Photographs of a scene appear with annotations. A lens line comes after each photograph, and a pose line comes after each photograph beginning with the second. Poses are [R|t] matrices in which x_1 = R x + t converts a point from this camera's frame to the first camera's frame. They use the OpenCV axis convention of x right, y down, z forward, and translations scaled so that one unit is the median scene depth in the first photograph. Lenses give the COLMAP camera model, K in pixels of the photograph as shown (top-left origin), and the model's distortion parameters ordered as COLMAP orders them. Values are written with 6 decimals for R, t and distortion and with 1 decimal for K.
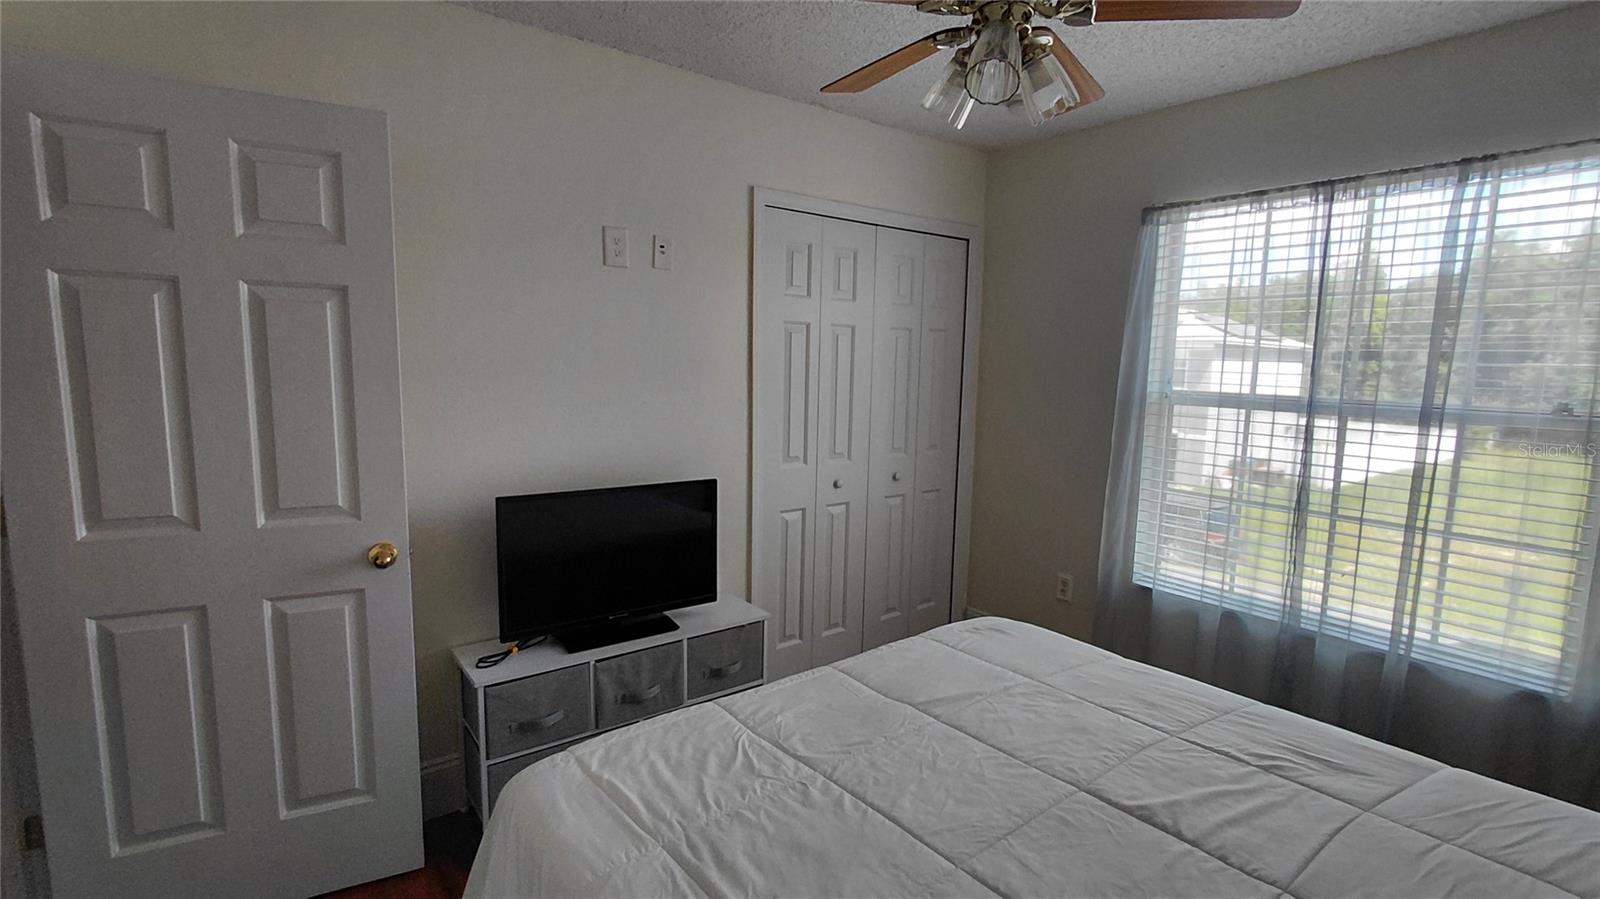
lens RADIAL K [[738.7, 0, 806.1], [0, 738.7, 452.1], [0, 0, 1]] dist [-0.003393, -0.000473]
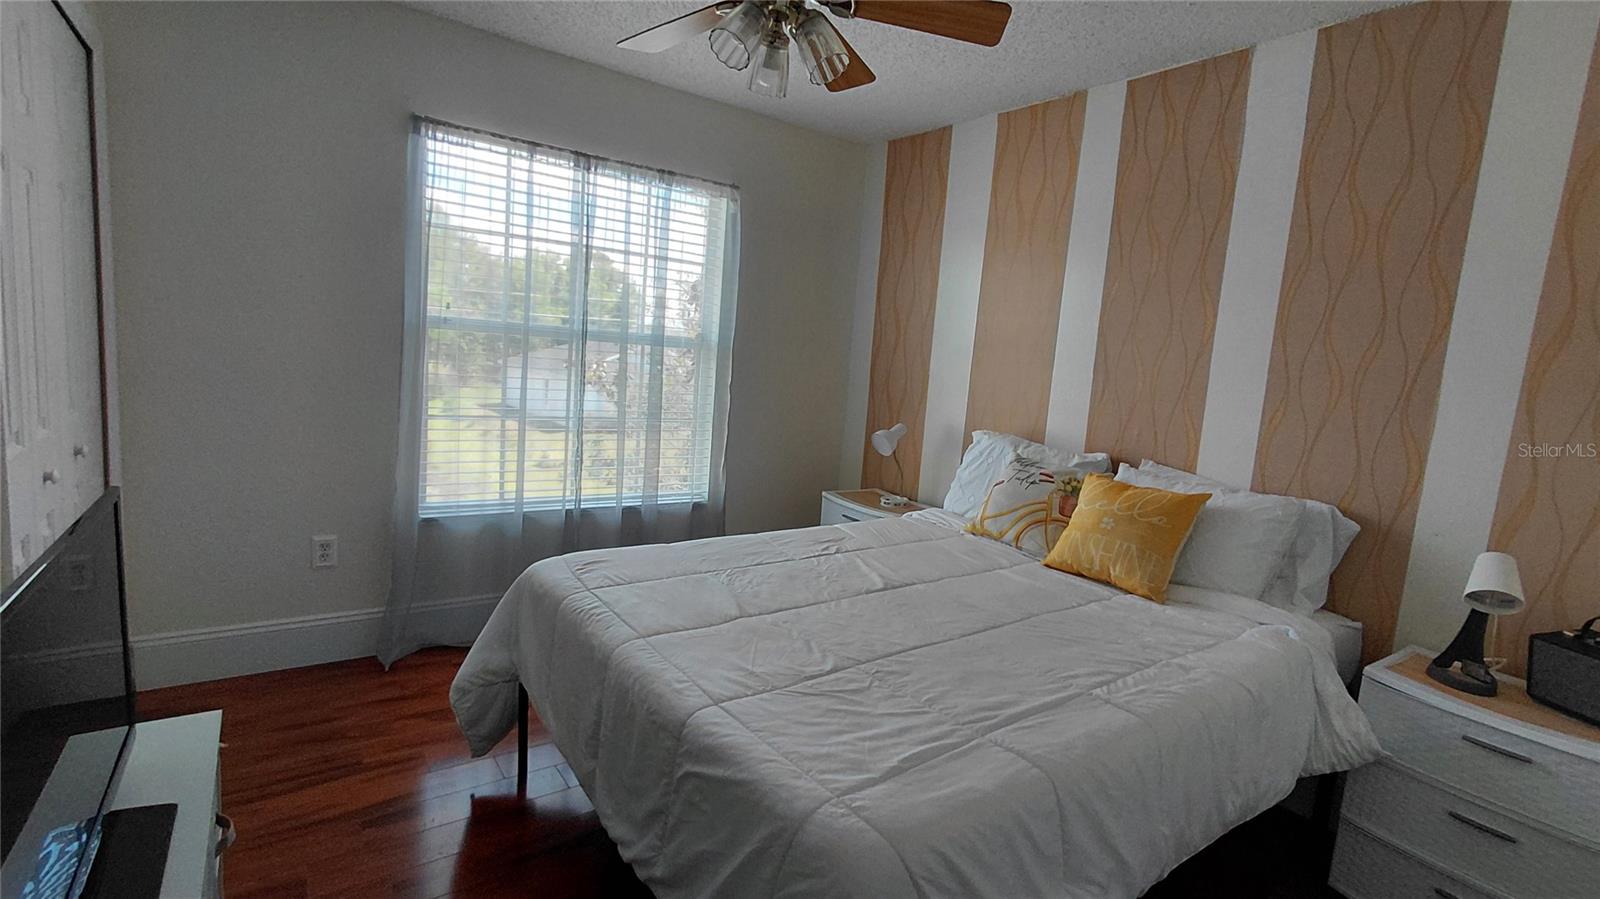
lens RADIAL K [[738.7, 0, 807.0], [0, 738.7, 450.7], [0, 0, 1]] dist [-0.003393, -0.000473]
pose [[0.031020, -0.159606, 0.986693, -0.906511], [0.040819, 0.986547, 0.158299, -0.071163], [-0.998685, 0.035365, 0.037117, 0.864580]]
